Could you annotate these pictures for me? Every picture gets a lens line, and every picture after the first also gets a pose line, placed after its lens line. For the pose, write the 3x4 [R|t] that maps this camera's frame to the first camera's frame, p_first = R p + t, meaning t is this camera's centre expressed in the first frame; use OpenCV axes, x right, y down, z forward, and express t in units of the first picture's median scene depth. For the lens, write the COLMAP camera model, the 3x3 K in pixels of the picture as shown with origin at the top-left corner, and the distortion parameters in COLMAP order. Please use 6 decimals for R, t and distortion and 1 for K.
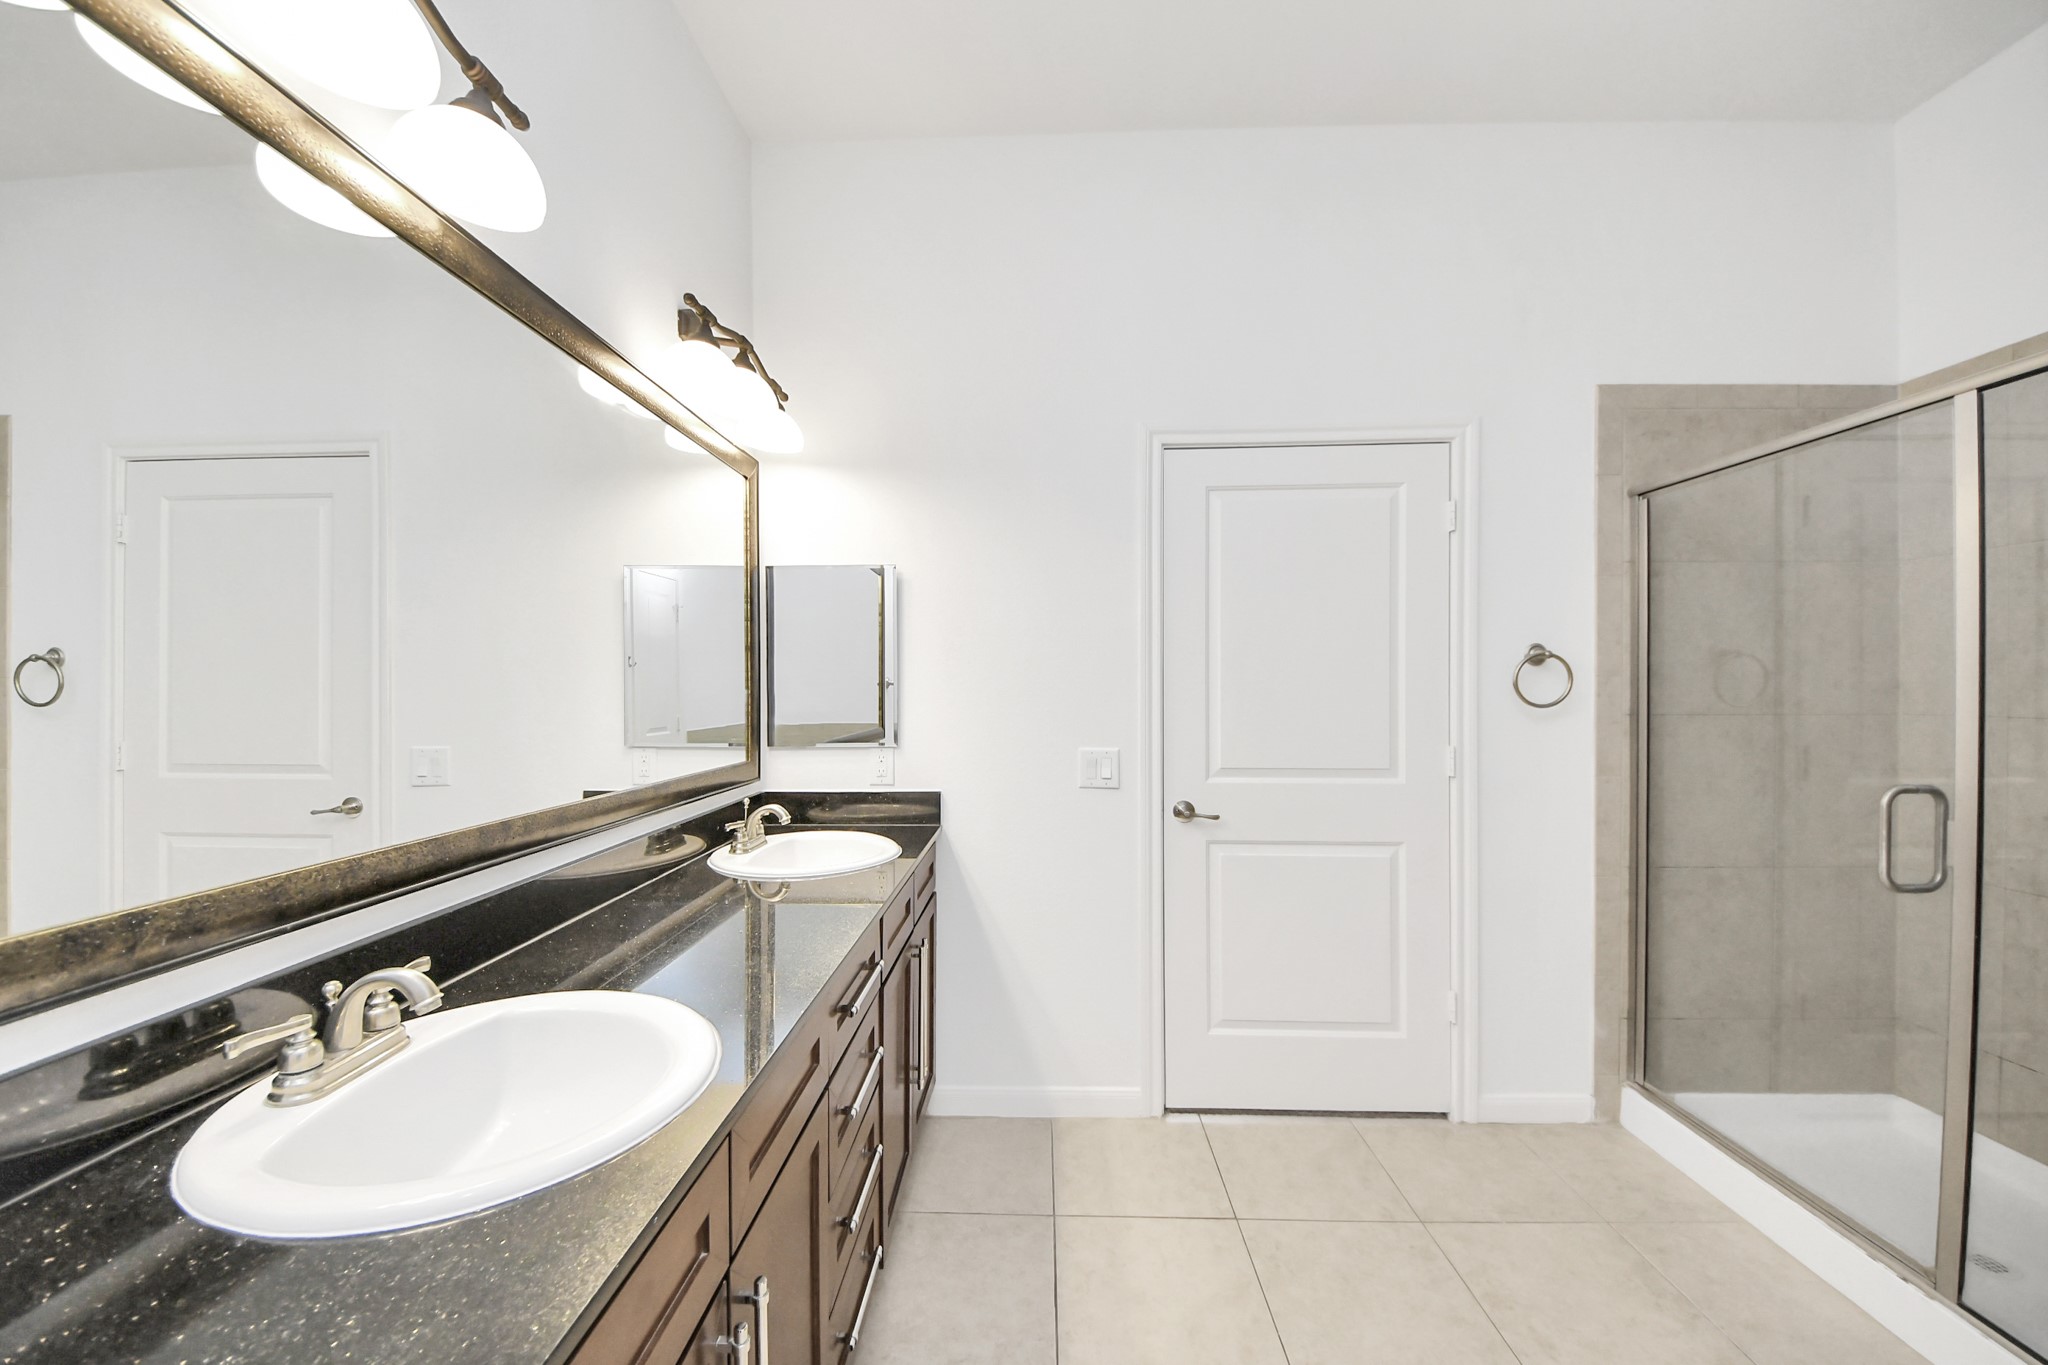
lens RADIAL K [[779.8, 0, 997.8], [0, 779.8, 706.3], [0, 0, 1]] dist [0.012948, -0.012579]
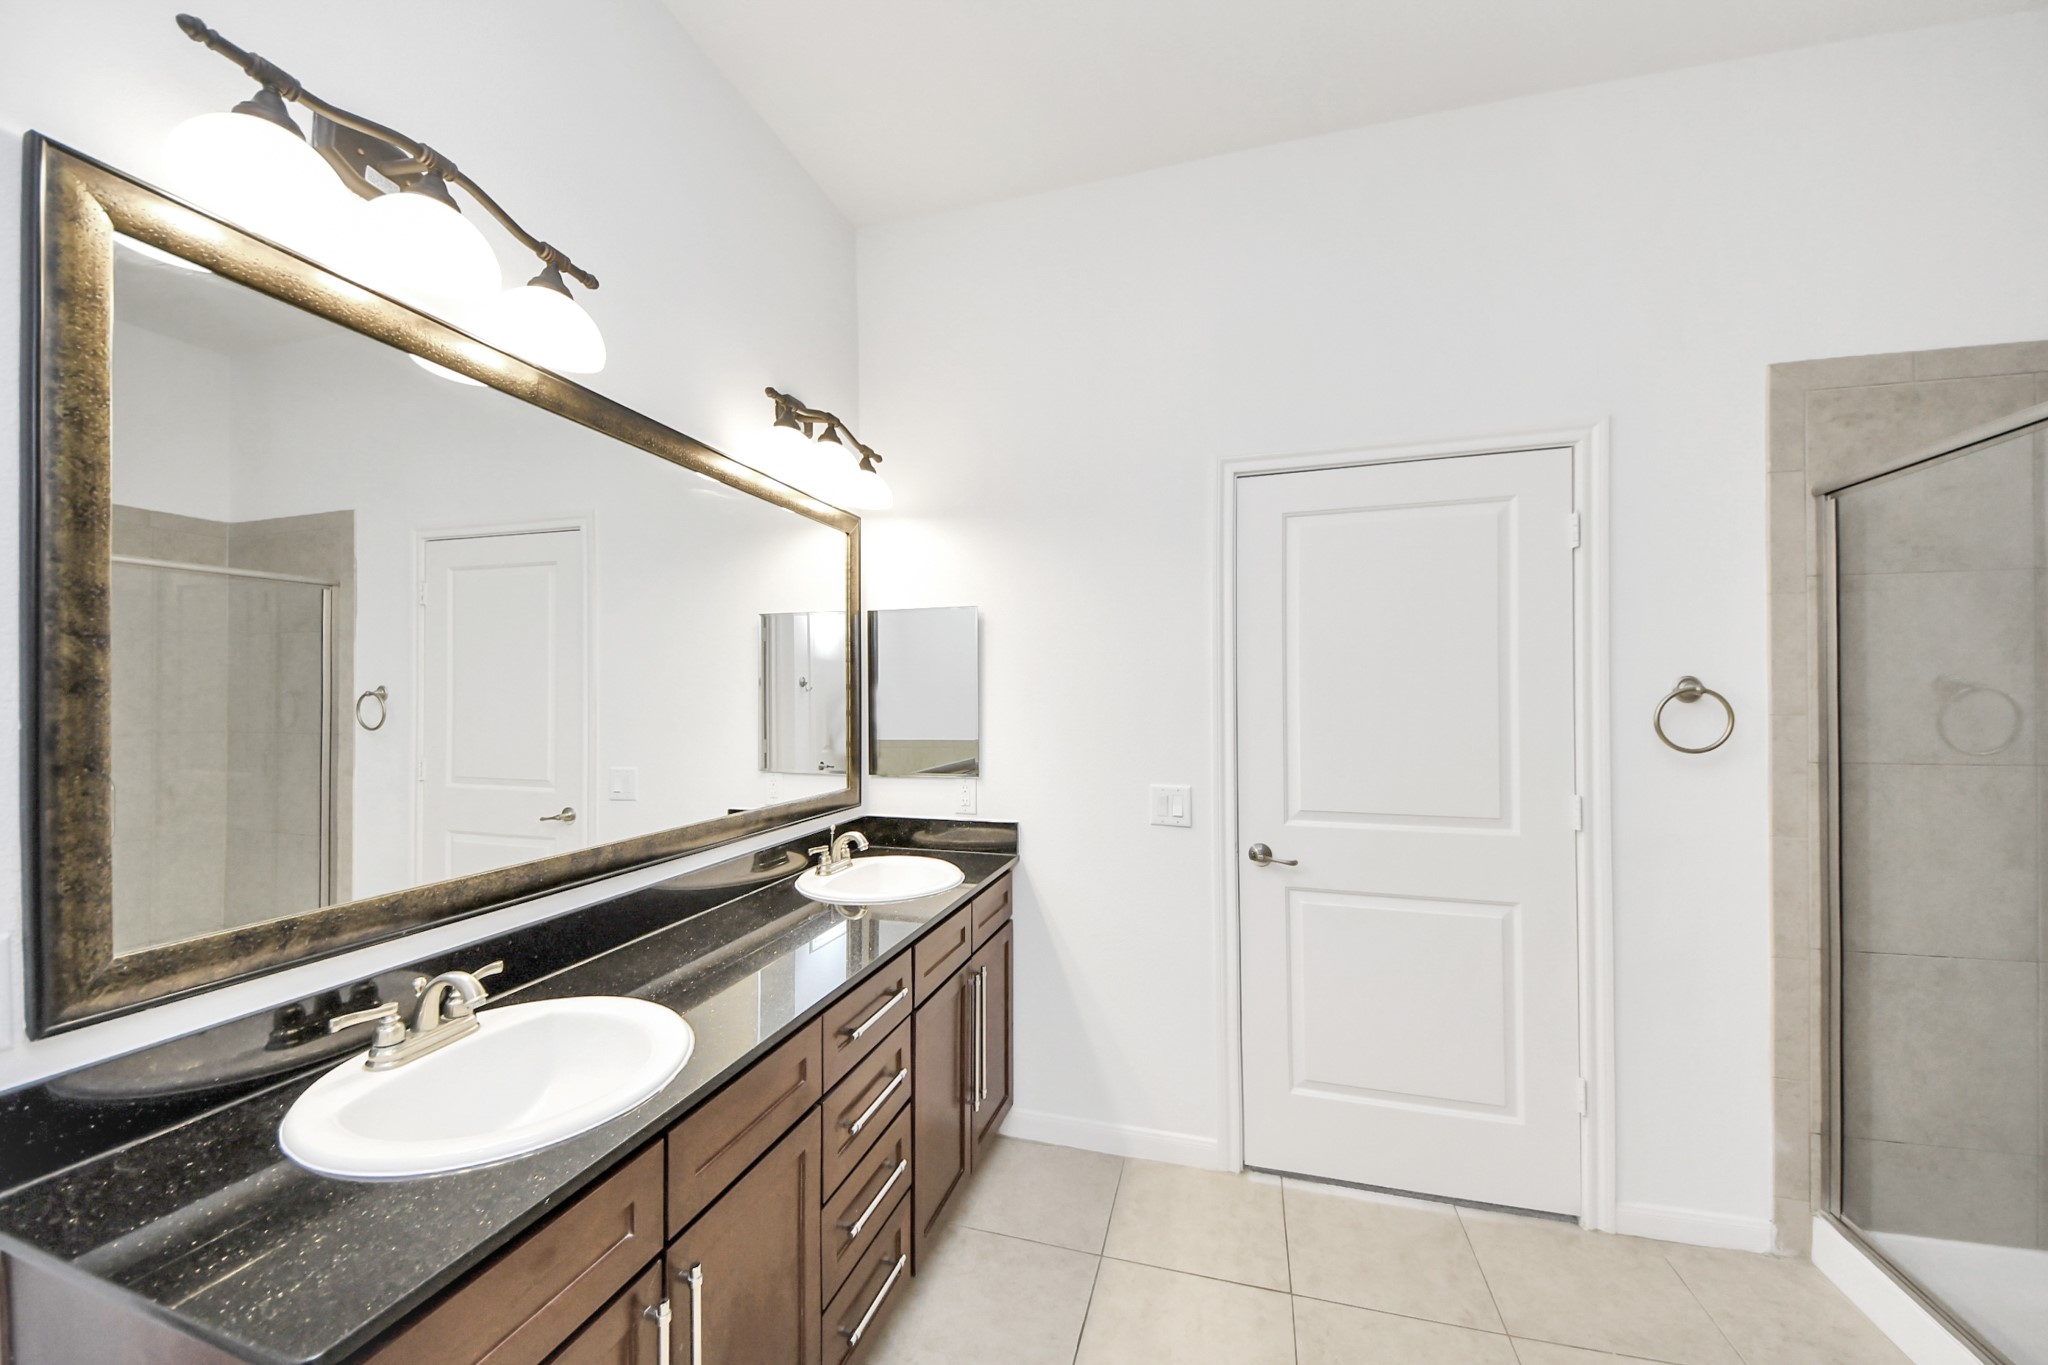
lens RADIAL K [[779.8, 0, 997.8], [0, 779.8, 706.3], [0, 0, 1]] dist [0.012948, -0.012579]
pose [[0.964901, -0.002828, -0.262597, 0.195110], [0.000567, 0.999962, -0.008684, -0.041804], [0.262612, 0.008230, 0.964867, -0.009209]]
